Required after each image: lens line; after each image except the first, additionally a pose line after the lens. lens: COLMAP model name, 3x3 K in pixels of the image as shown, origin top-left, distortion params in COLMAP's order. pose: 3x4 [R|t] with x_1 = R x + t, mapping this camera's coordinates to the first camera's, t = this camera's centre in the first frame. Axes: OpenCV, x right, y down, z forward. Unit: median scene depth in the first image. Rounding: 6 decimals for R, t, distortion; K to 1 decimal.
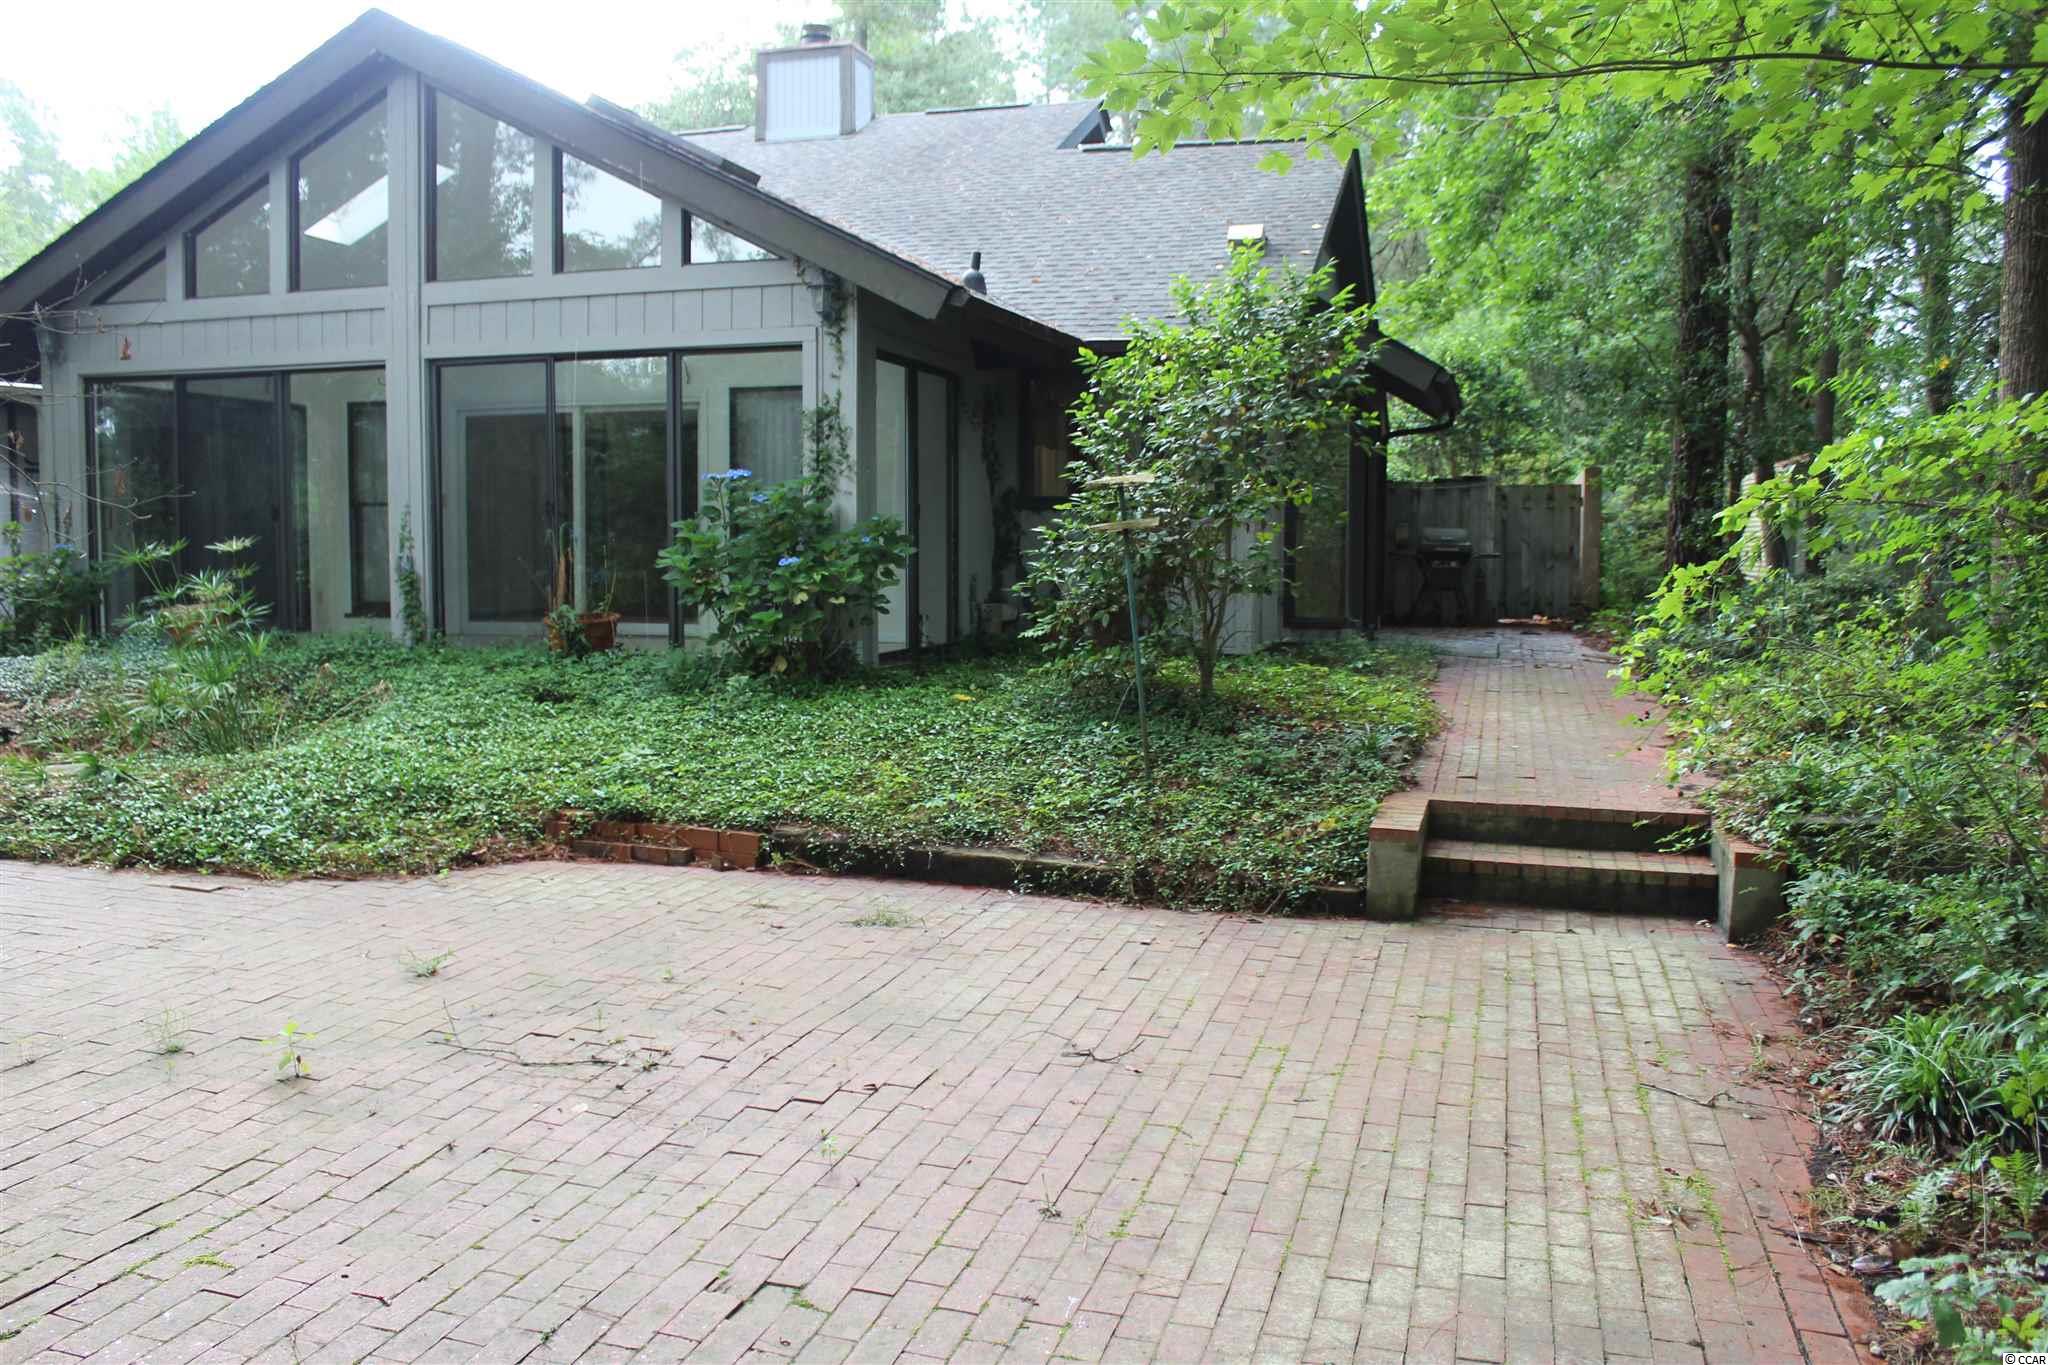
lens RADIAL K [[1704.9, 0, 1010.5], [0, 1704.9, 688.2], [0, 0, 1]] dist [-0.150668, 0.135204]
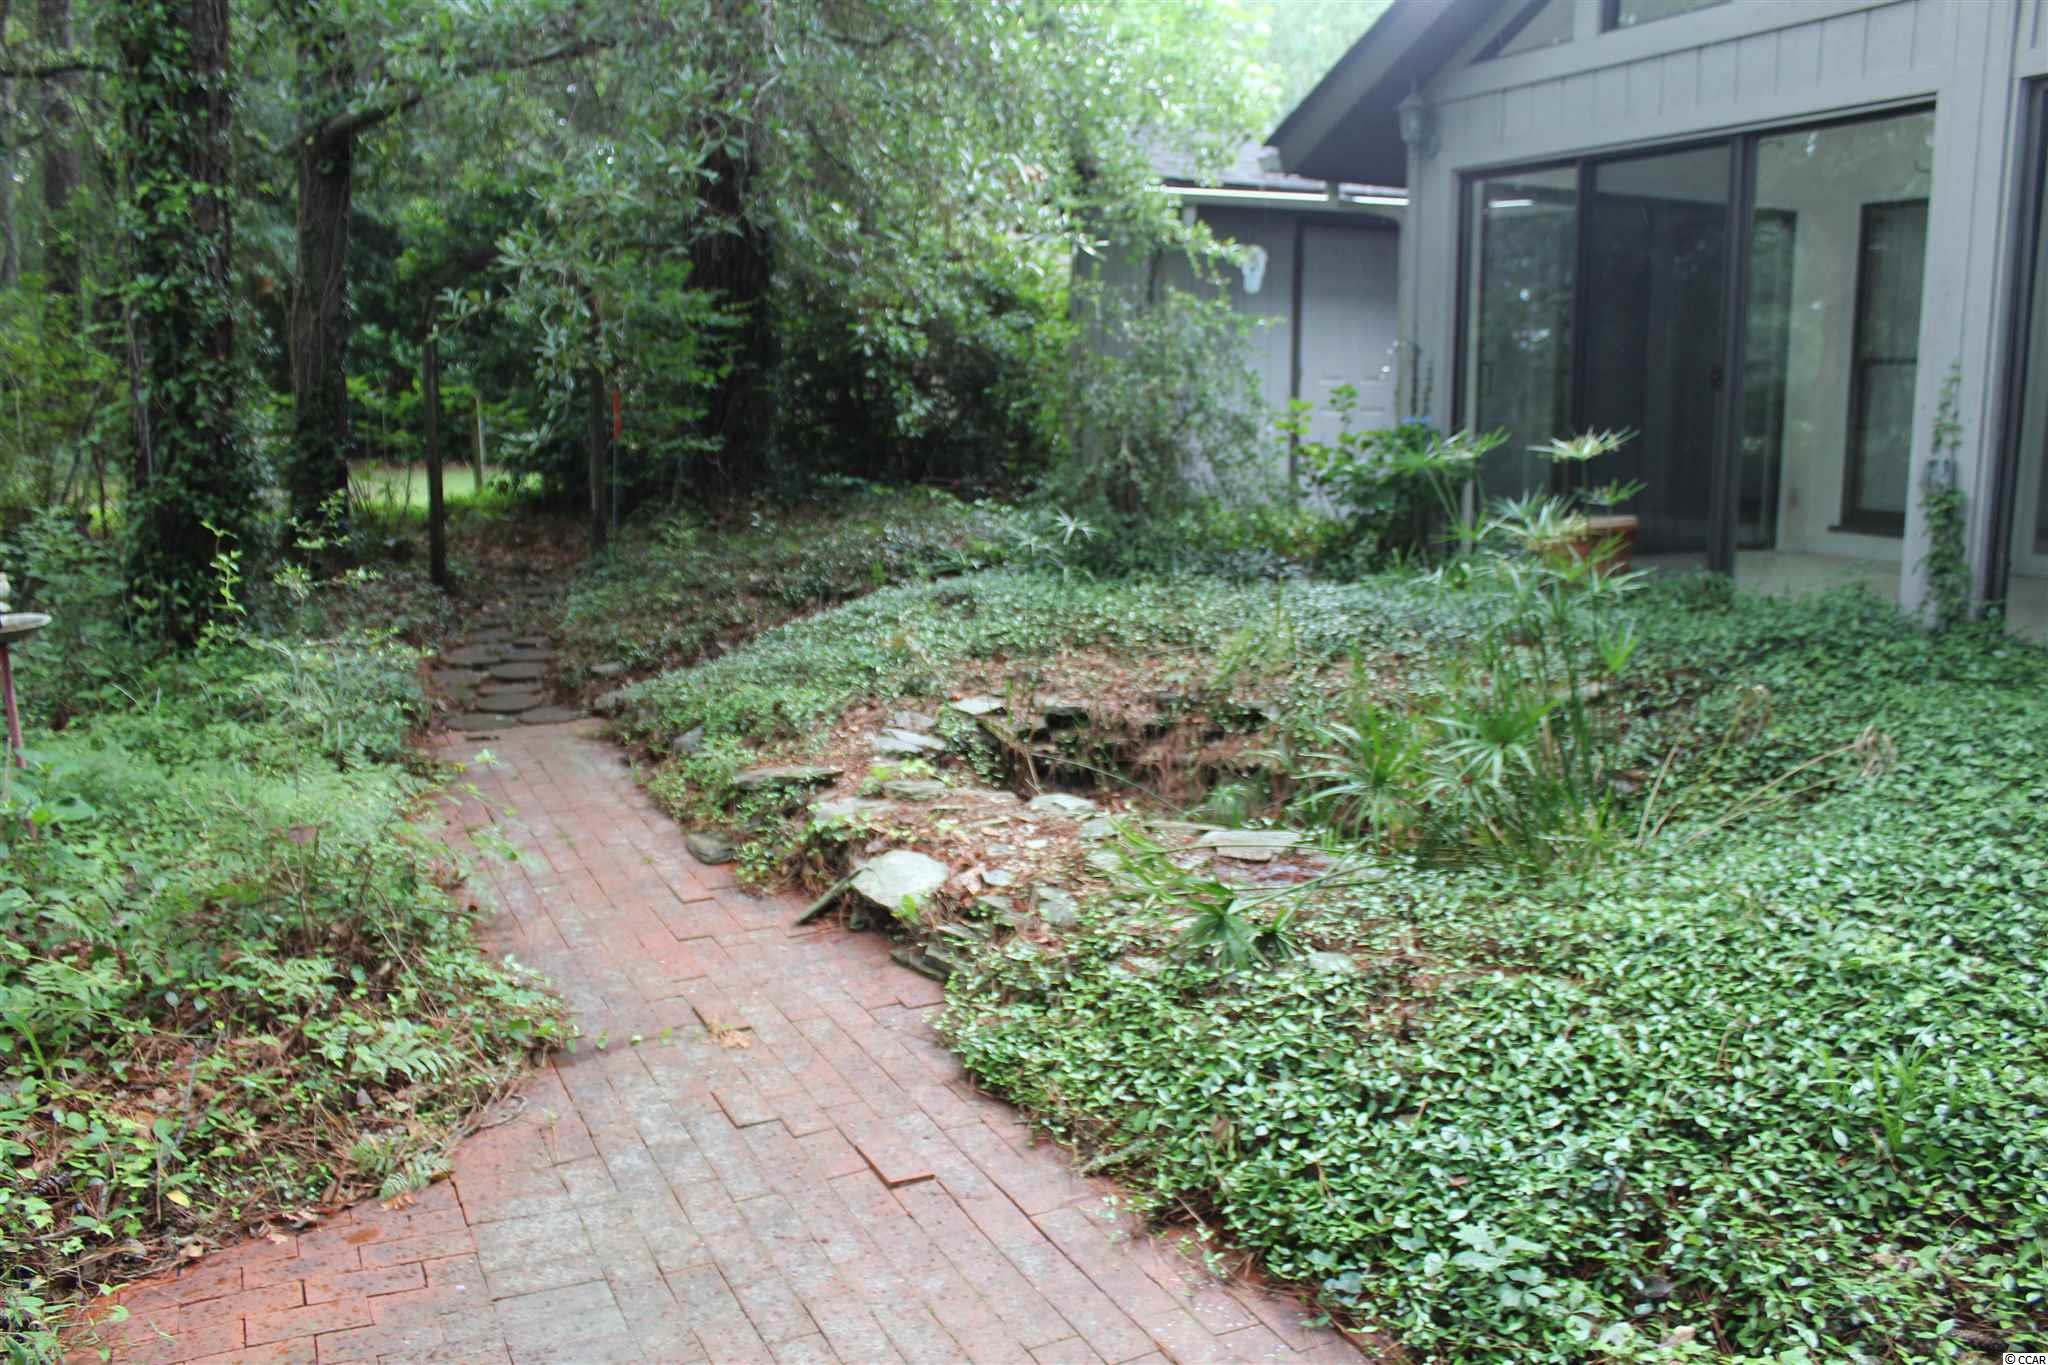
lens RADIAL K [[1704.9, 0, 1014.0], [0, 1704.9, 679.7], [0, 0, 1]] dist [-0.150668, 0.135204]
pose [[0.663952, 0.124841, -0.737280, -0.158607], [-0.065109, 0.991872, 0.109317, -0.047073], [0.744935, -0.024578, 0.666684, 0.416913]]
